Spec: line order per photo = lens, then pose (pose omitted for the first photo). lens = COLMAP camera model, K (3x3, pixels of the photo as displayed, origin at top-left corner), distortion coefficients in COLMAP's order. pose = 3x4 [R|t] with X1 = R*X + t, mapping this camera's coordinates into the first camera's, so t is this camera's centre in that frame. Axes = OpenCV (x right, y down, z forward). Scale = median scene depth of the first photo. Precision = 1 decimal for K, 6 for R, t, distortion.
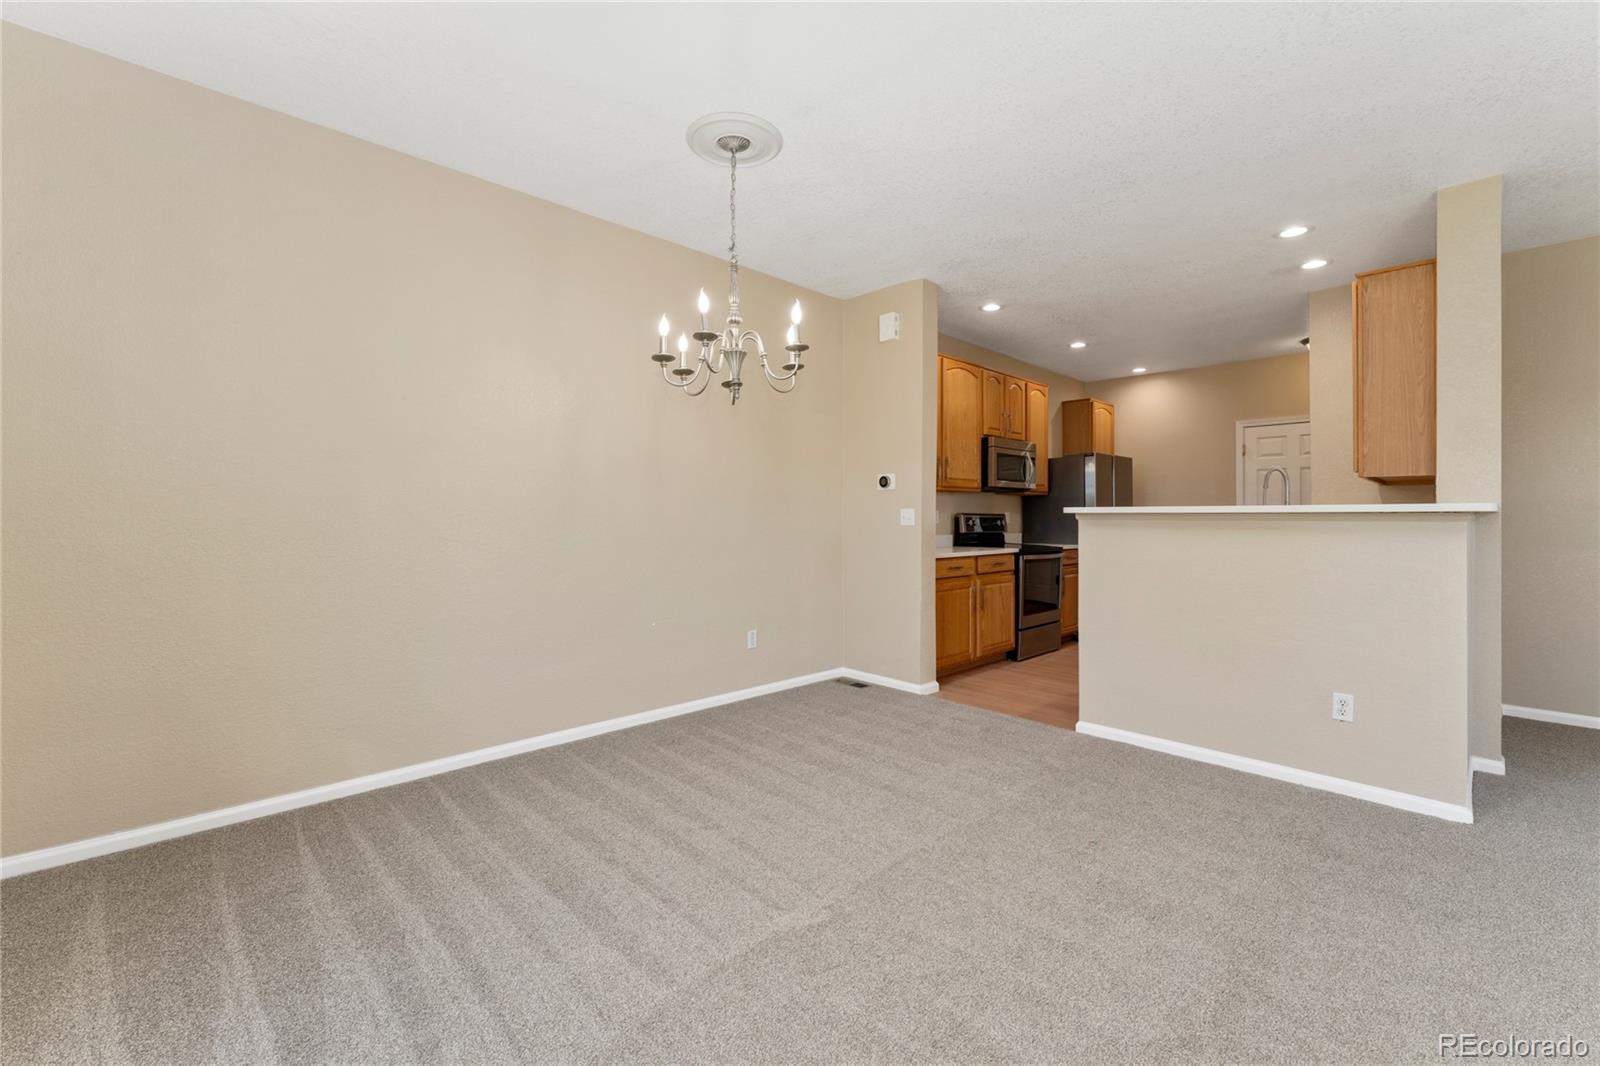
lens RADIAL K [[653.7, 0, 773.6], [0, 653.7, 520.3], [0, 0, 1]] dist [-0.002049, 0.001751]
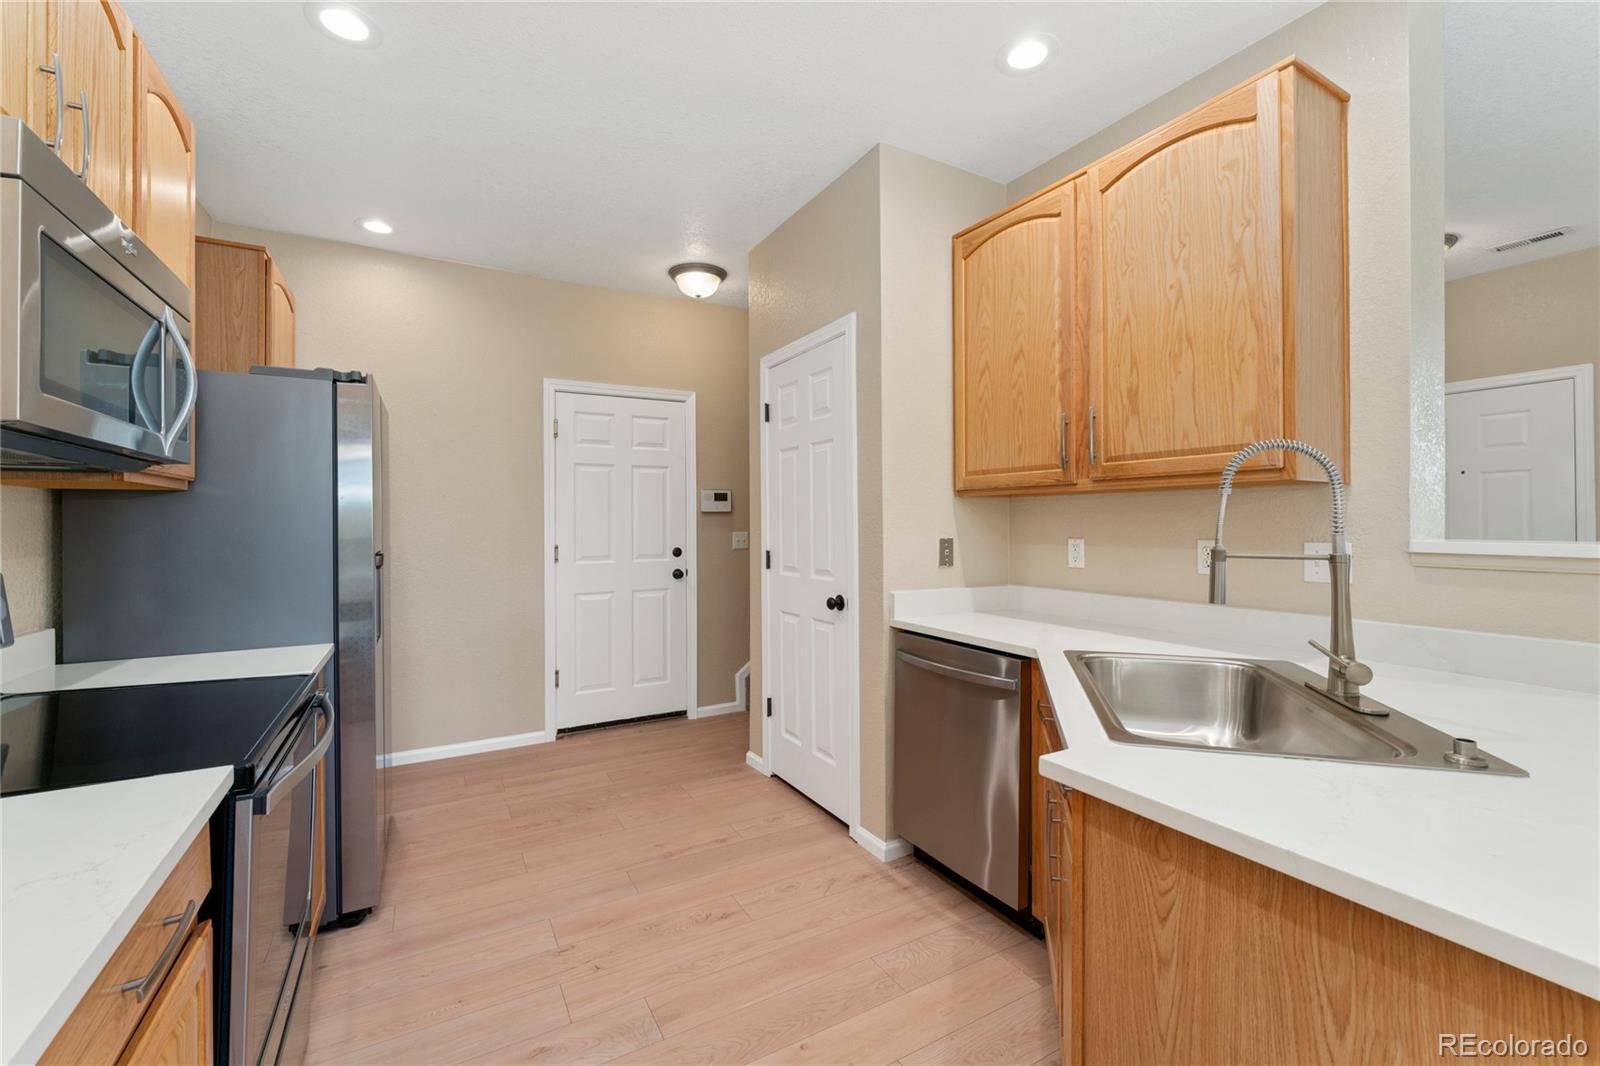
lens RADIAL K [[653.7, 0, 816.4], [0, 653.7, 518.5], [0, 0, 1]] dist [-0.002049, 0.001751]
pose [[0.197133, 0.005502, 0.980361, 0.181321], [0.008920, 0.999933, -0.007406, -0.018965], [-0.980336, 0.010205, 0.197070, 0.647274]]
